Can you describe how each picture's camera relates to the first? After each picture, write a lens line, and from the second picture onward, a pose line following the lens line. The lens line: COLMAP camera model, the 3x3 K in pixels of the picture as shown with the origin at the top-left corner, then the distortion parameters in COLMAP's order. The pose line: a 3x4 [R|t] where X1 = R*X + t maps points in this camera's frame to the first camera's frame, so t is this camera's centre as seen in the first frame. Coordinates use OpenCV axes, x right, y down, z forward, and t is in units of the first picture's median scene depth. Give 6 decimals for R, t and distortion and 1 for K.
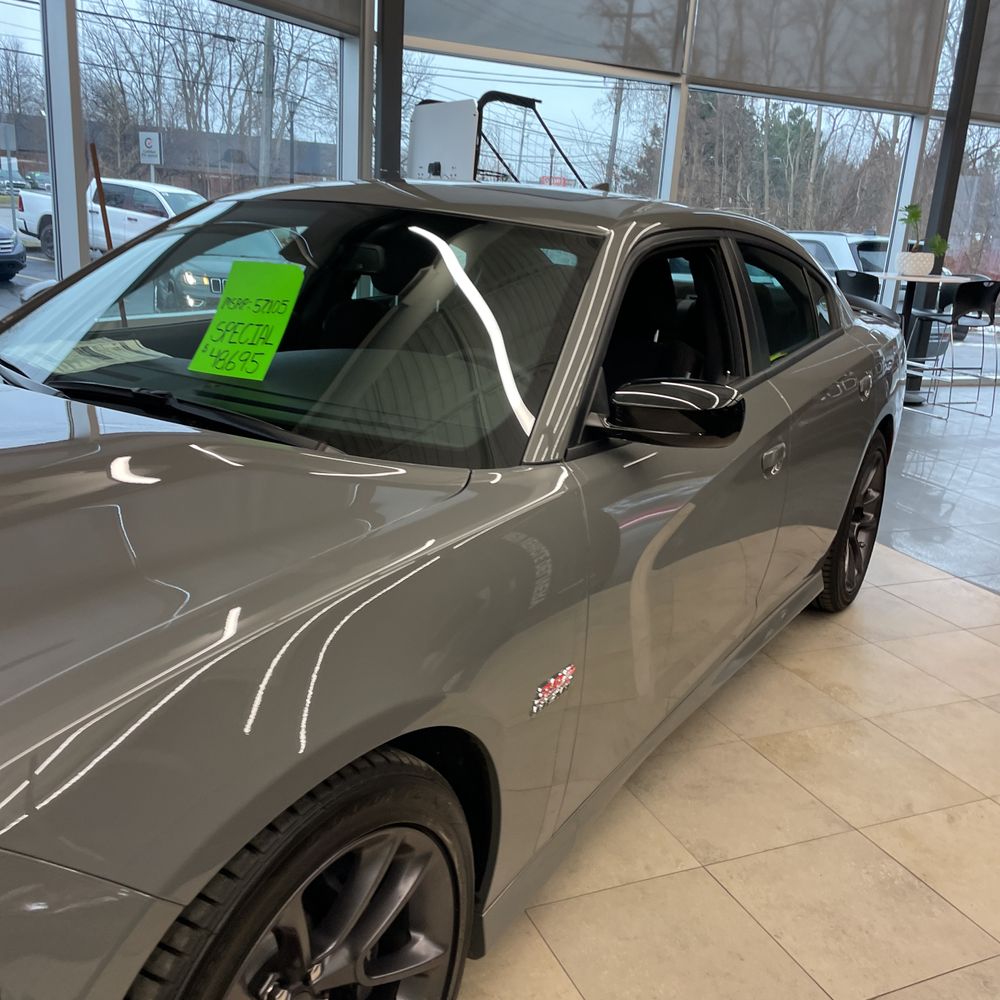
lens RADIAL K [[1036.9, 0, 500.0], [0, 1036.9, 500.0], [0, 0, 1]] dist [0.034212, -0.016036]
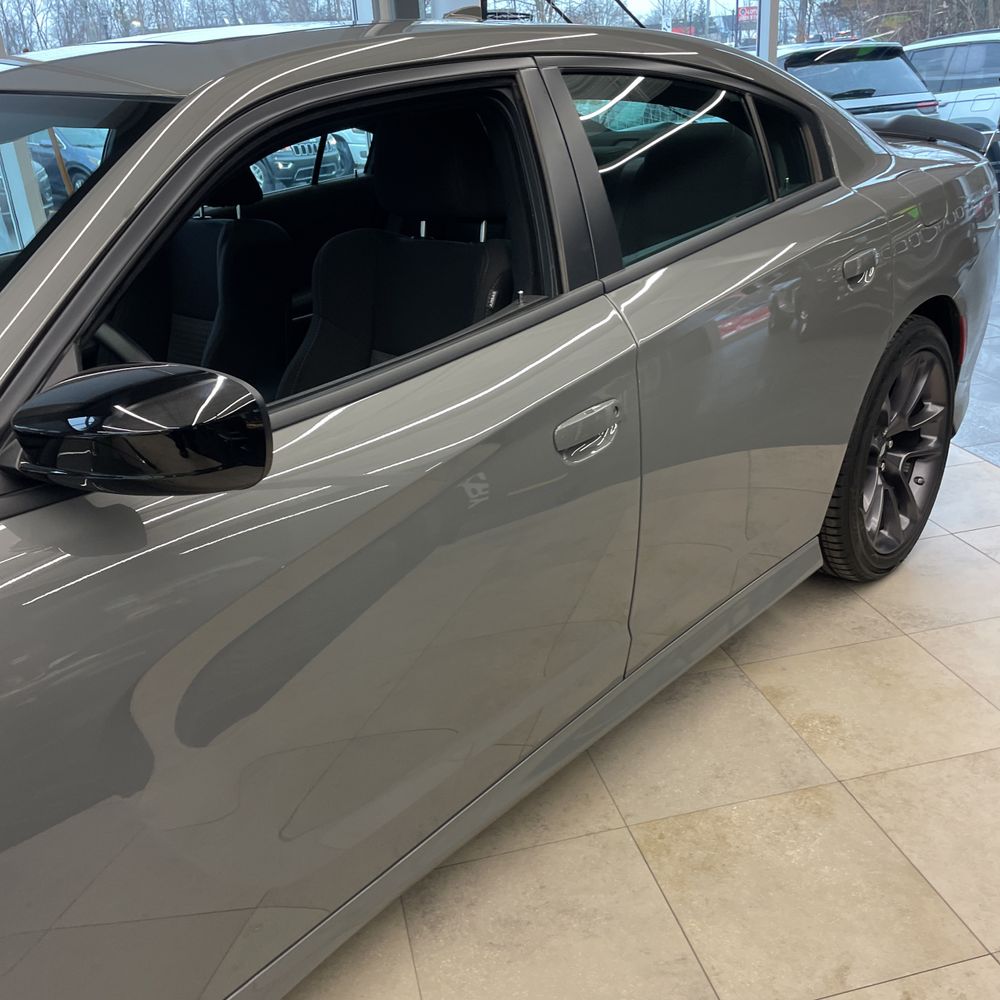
lens RADIAL K [[1000.4, 0, 500.0], [0, 1000.4, 500.0], [0, 0, 1]] dist [0.110802, -0.141472]
pose [[0.971314, -0.051276, -0.232209, 0.093045], [0.080136, 0.989940, 0.116606, -0.019294], [0.223894, -0.131869, 0.965651, 0.107633]]
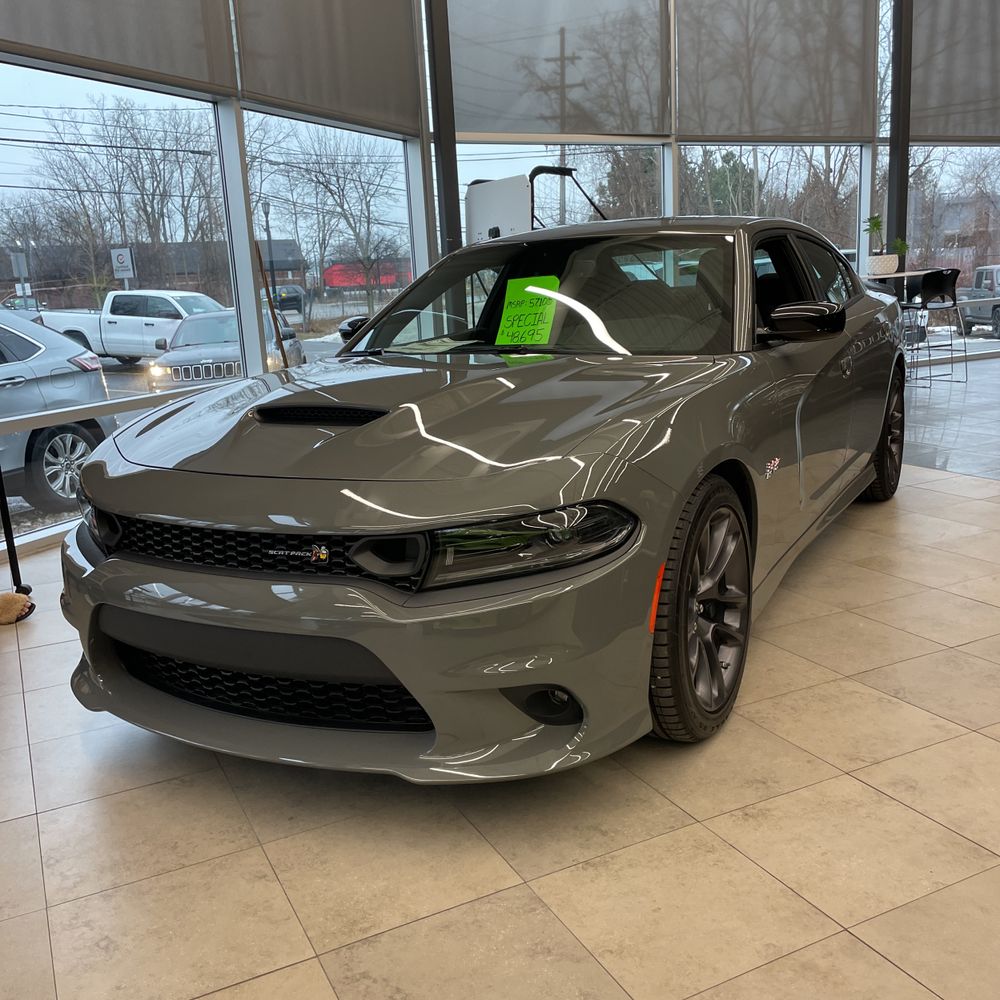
lens RADIAL K [[1030.1, 0, 495.8], [0, 1030.1, 481.4], [0, 0, 1]] dist [0.090060, -0.137388]
pose [[0.991994, -0.125142, 0.016979, -0.088260], [0.126102, 0.988845, -0.079271, 0.054945], [-0.006870, 0.080777, 0.996709, -0.156014]]
